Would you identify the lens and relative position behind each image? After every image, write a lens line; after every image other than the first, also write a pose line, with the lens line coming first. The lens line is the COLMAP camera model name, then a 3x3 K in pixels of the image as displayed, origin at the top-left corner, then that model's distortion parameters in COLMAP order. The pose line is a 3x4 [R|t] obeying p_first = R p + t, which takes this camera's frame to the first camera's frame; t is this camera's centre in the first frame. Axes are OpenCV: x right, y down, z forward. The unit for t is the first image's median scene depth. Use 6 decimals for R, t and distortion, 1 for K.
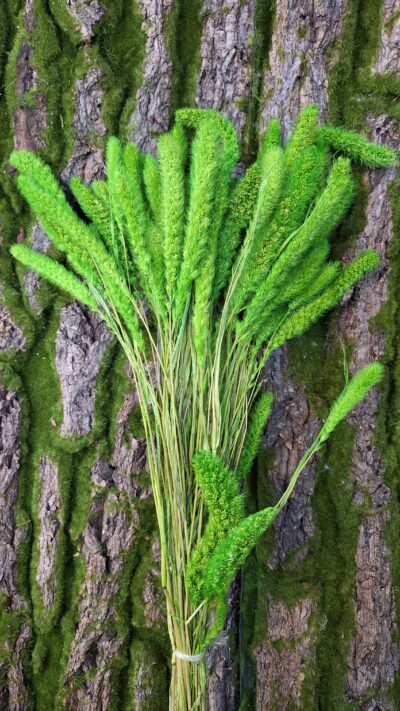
lens RADIAL K [[519.3, 0, 196.9], [0, 519.3, 371.3], [0, 0, 1]] dist [0.049006, -0.070142]
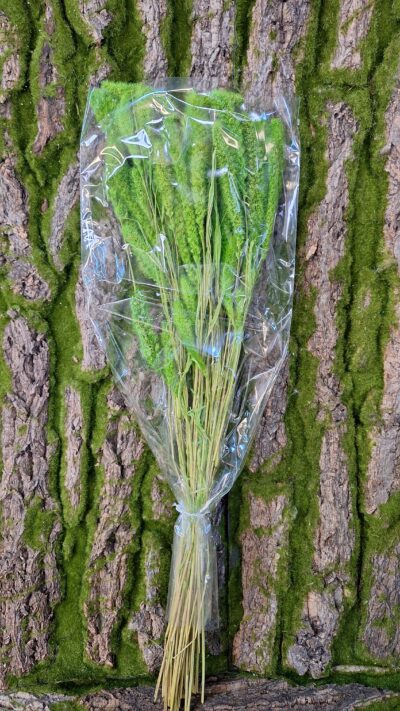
lens RADIAL K [[518.3, 0, 195.5], [0, 518.3, 362.1], [0, 0, 1]] dist [0.101200, -0.131089]
pose [[0.999791, -0.015303, 0.013573, -0.008473], [0.014345, 0.997579, 0.068046, 0.025898], [-0.014581, -0.067837, 0.997590, -0.237066]]
